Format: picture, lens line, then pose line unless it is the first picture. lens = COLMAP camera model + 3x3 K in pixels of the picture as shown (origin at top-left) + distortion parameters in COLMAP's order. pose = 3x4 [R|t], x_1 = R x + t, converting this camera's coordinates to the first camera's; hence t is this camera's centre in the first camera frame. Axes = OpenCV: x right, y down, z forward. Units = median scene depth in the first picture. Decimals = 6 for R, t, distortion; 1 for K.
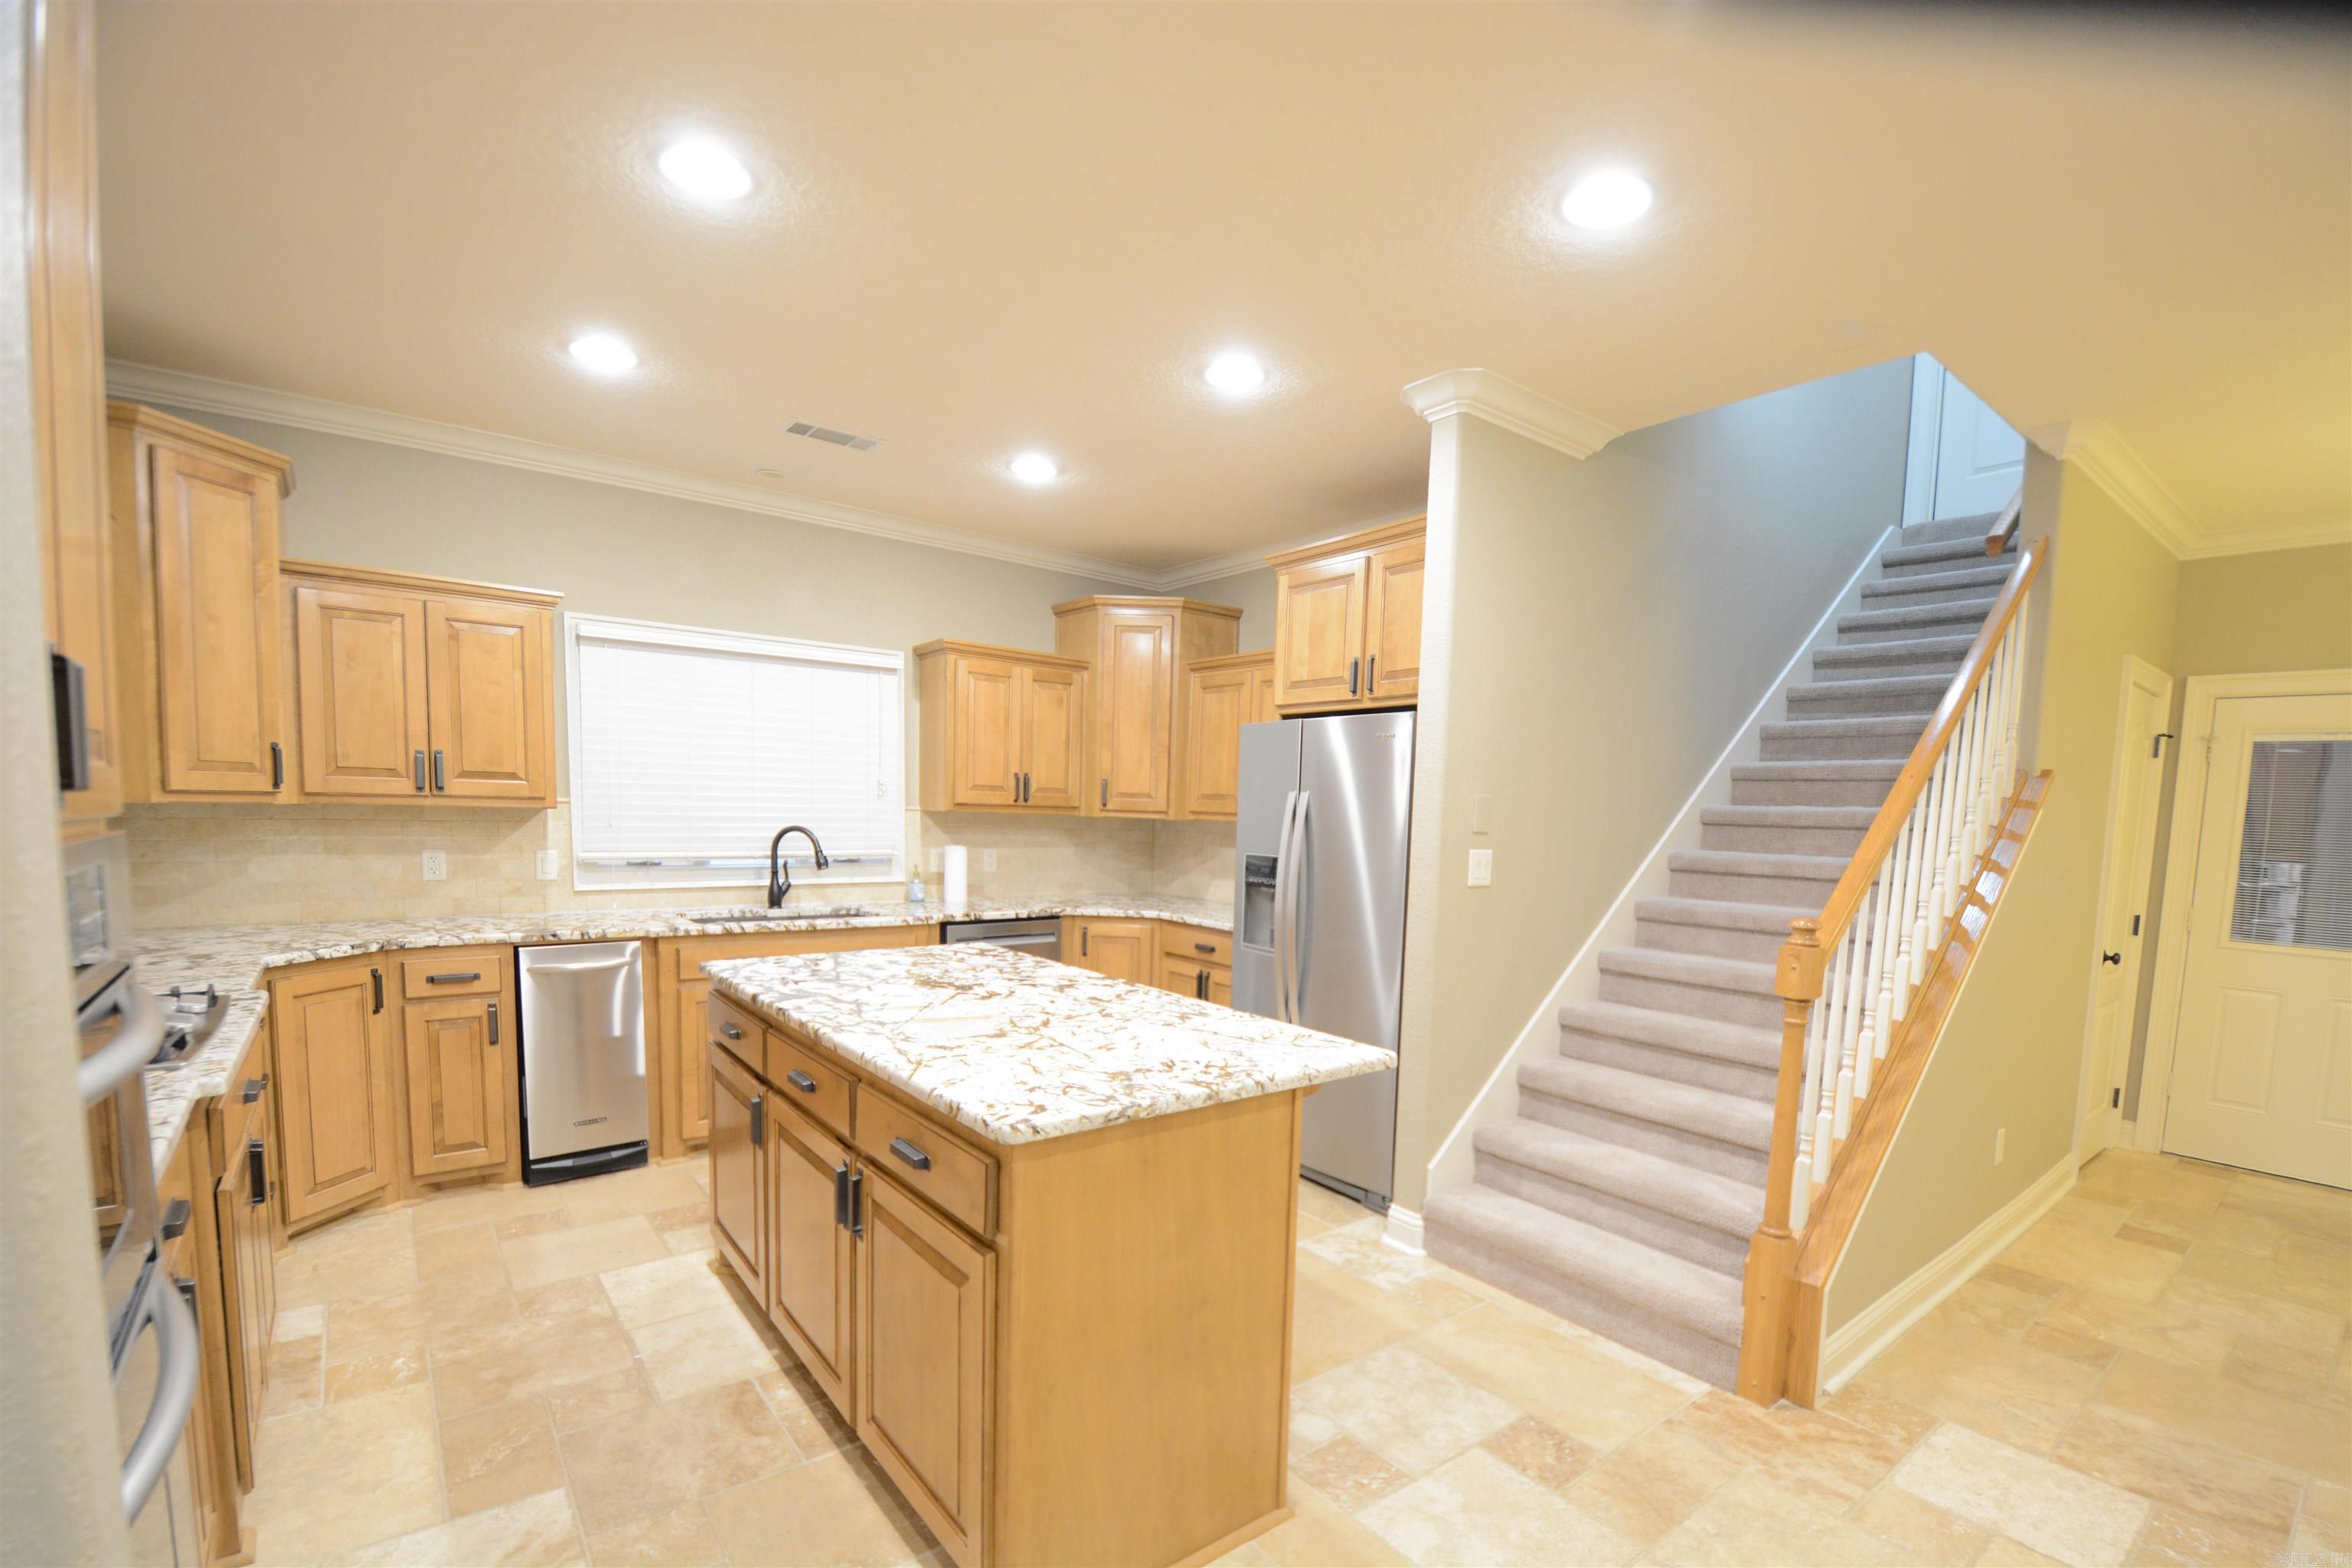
lens RADIAL K [[1030.4, 0, 1207.2], [0, 1030.4, 905.1], [0, 0, 1]] dist [0.018592, -0.022393]
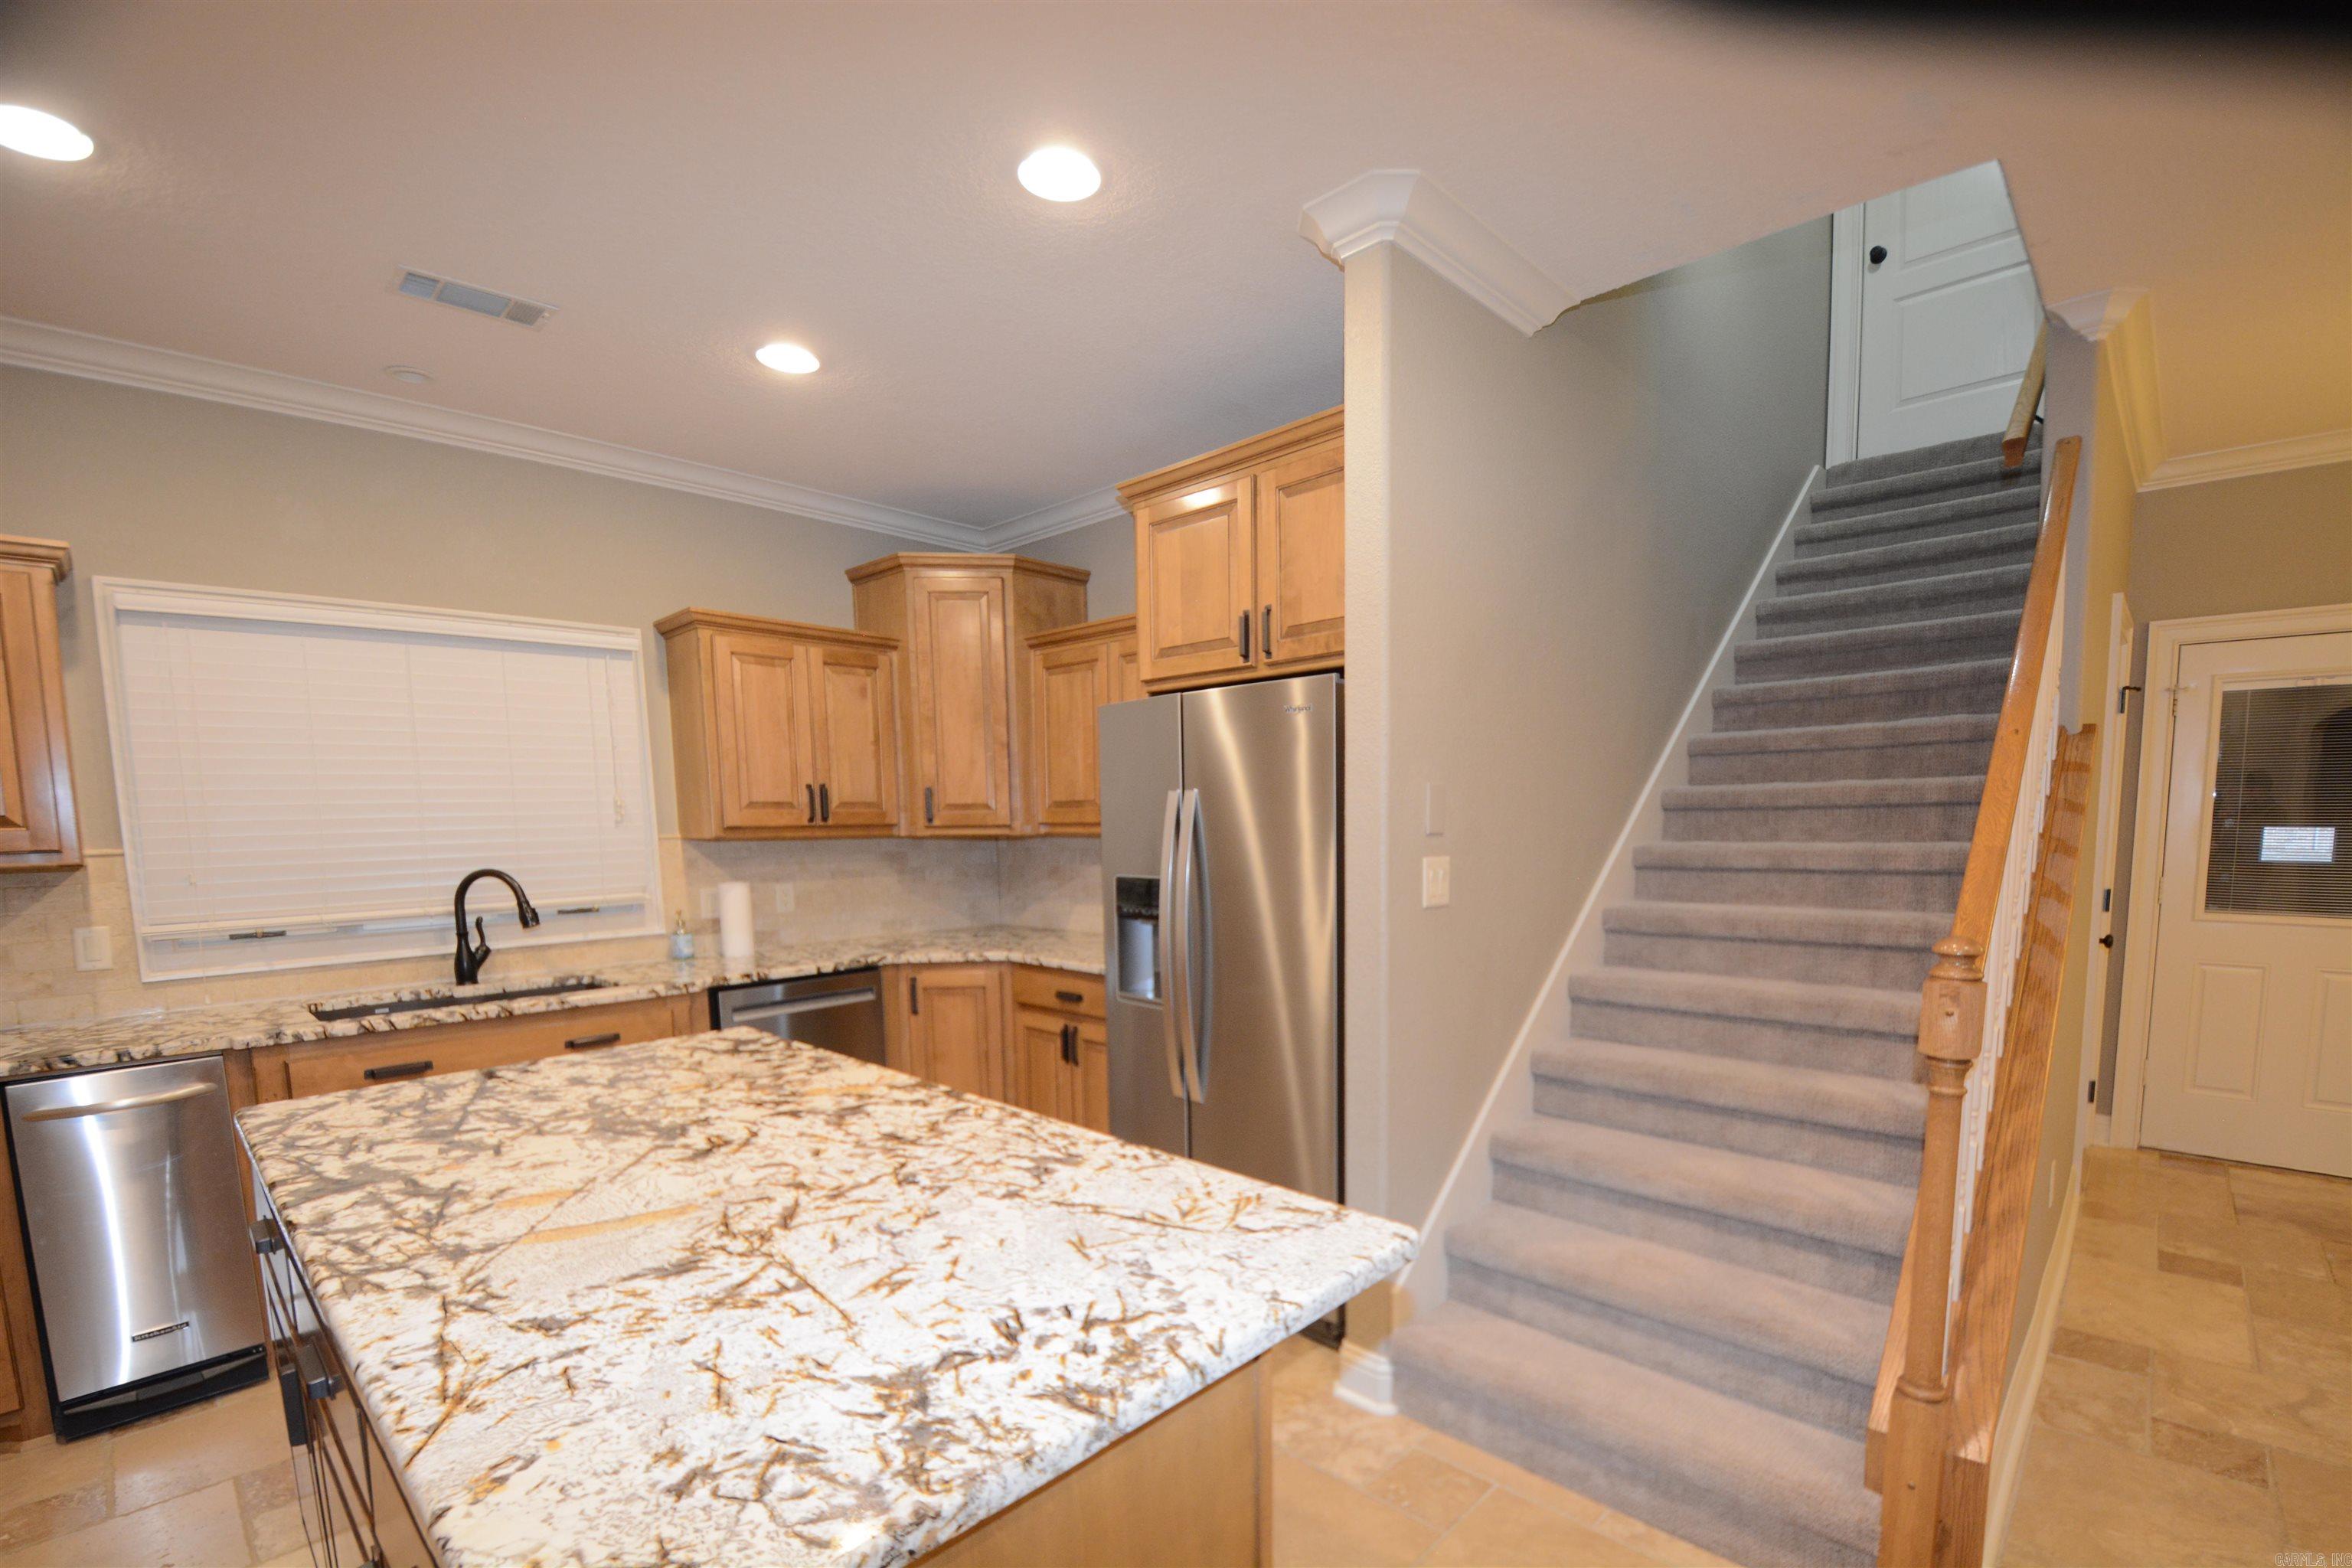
lens RADIAL K [[1030.4, 0, 1210.6], [0, 1030.4, 930.8], [0, 0, 1]] dist [0.018592, -0.022393]
pose [[0.988911, -0.061062, 0.135376, 0.001593], [0.058754, 0.998052, 0.020986, -0.023396], [-0.136394, -0.012800, 0.990572, 0.261038]]
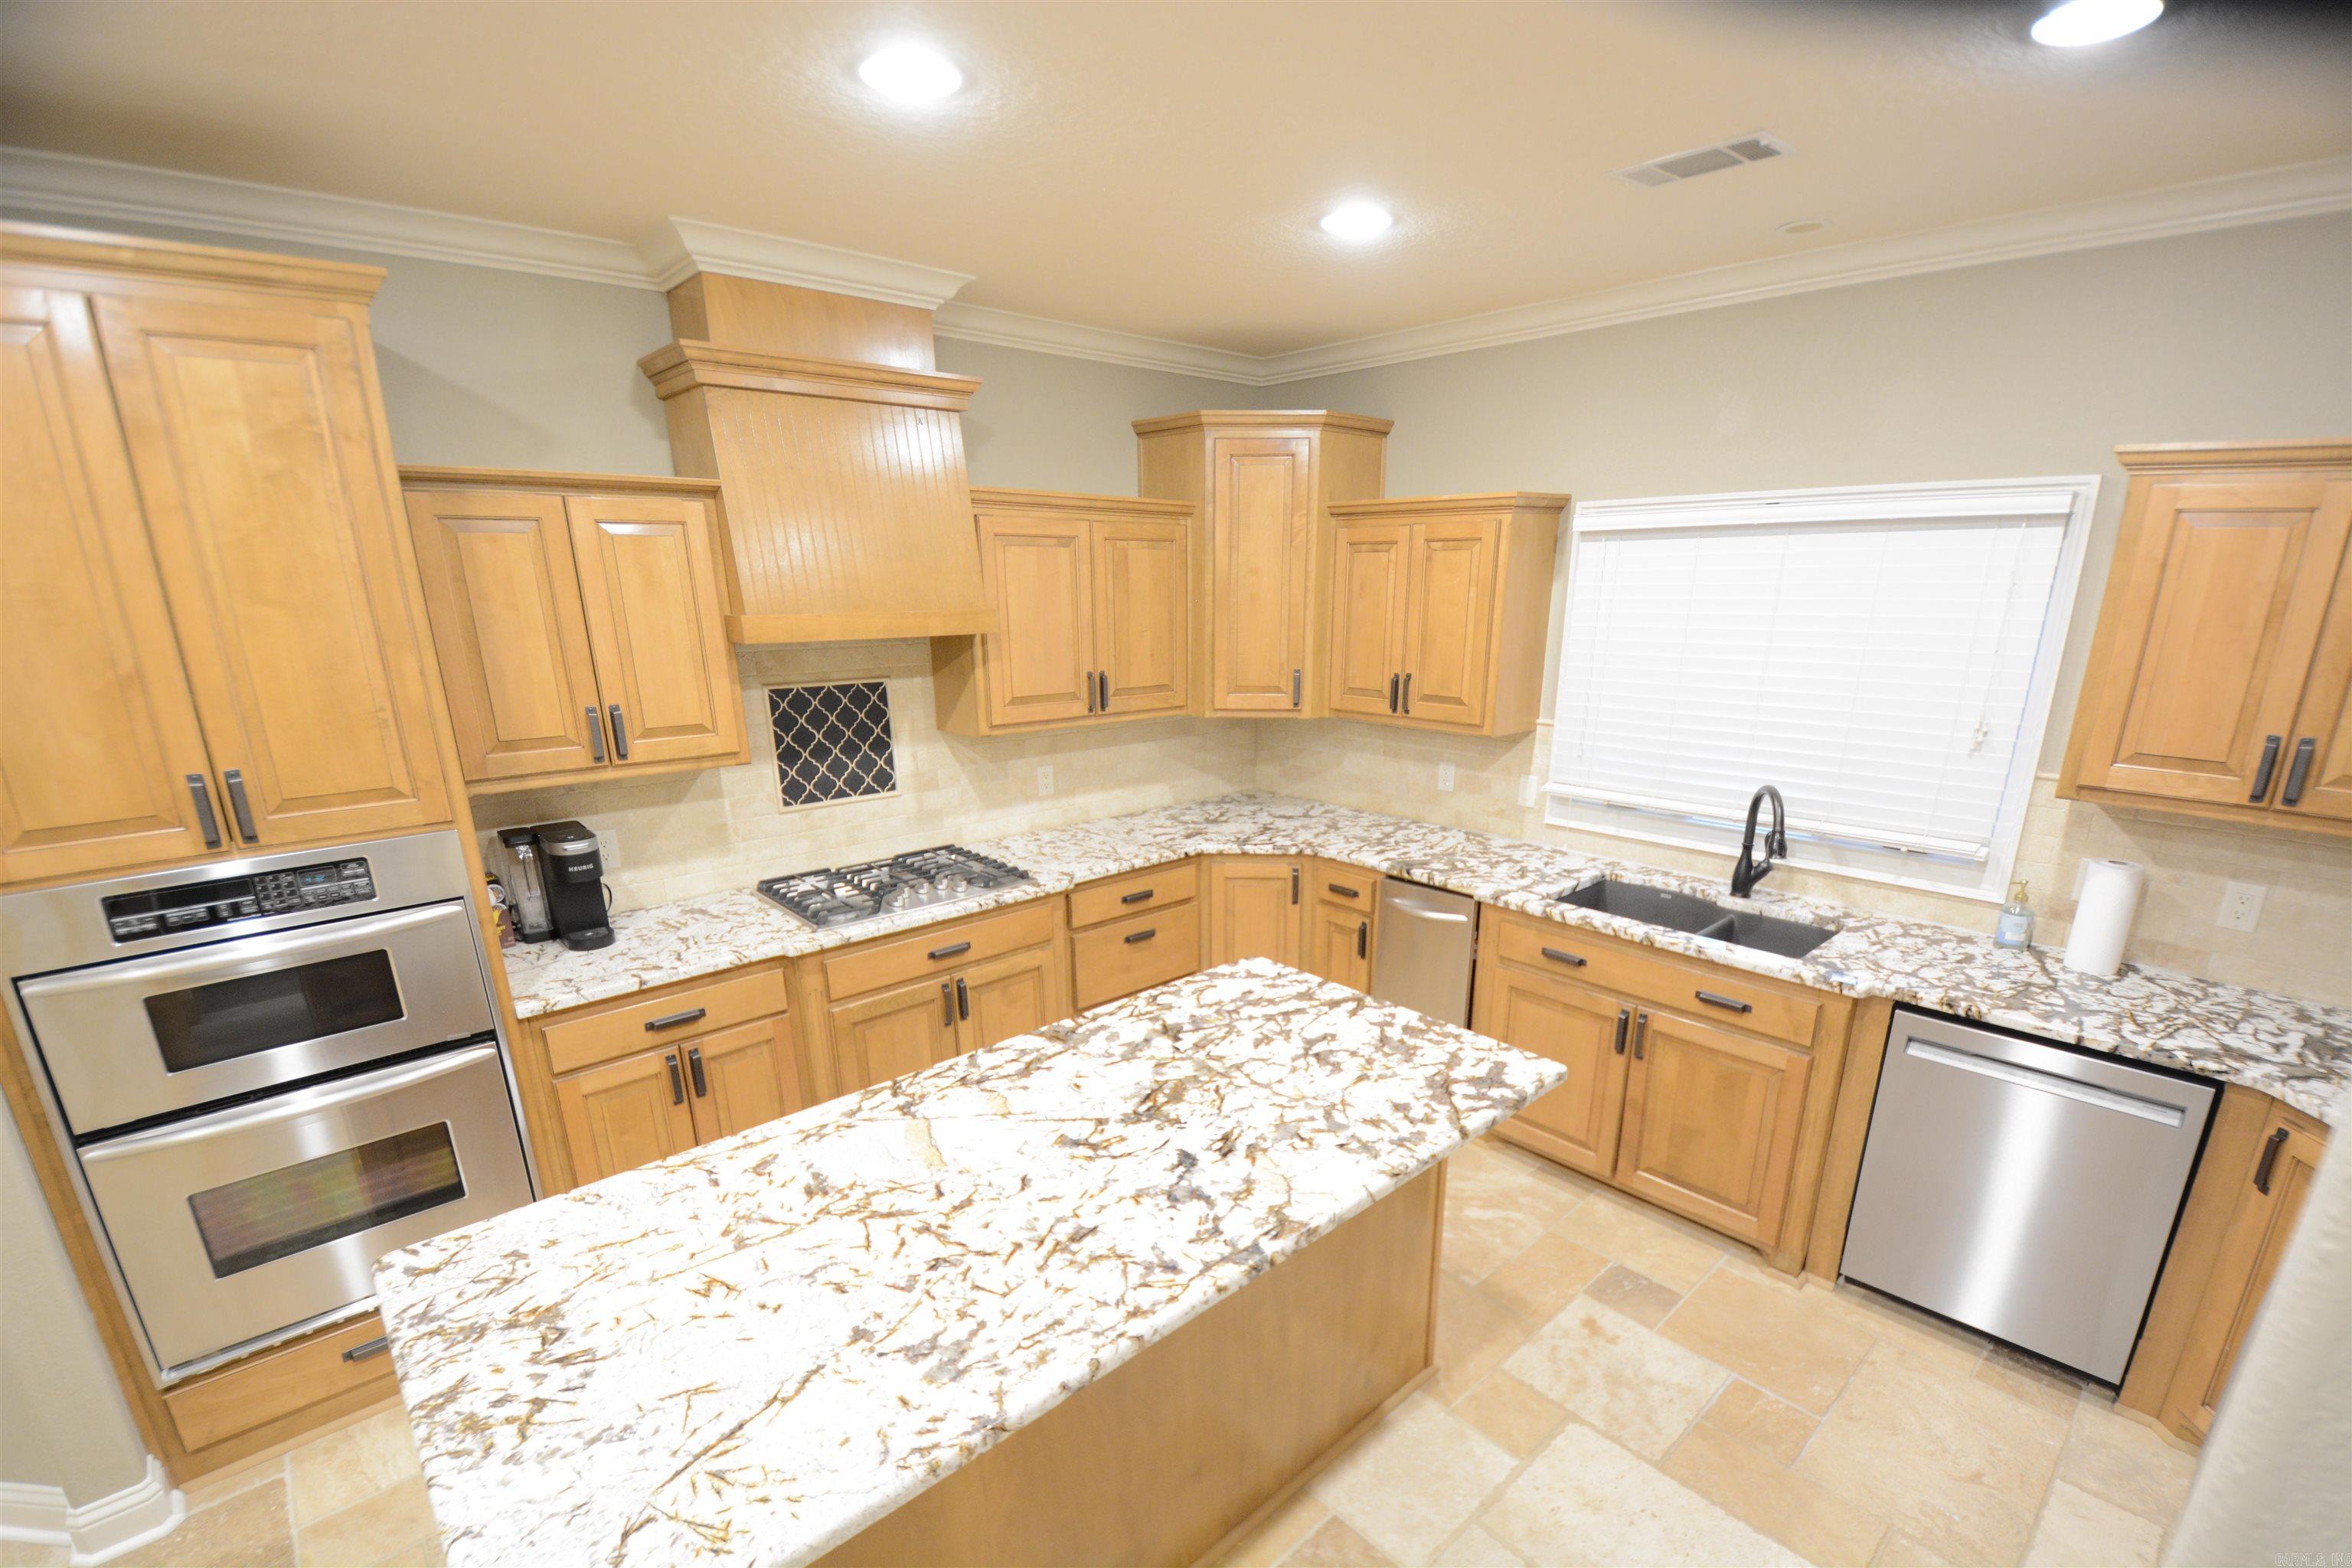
lens RADIAL K [[1030.4, 0, 1206.8], [0, 1030.4, 906.0], [0, 0, 1]] dist [0.018592, -0.022393]
pose [[0.069426, 0.278502, -0.957923, 0.298396], [-0.089215, 0.958126, 0.272095, -0.187552], [0.993590, 0.066570, 0.091366, 0.709504]]
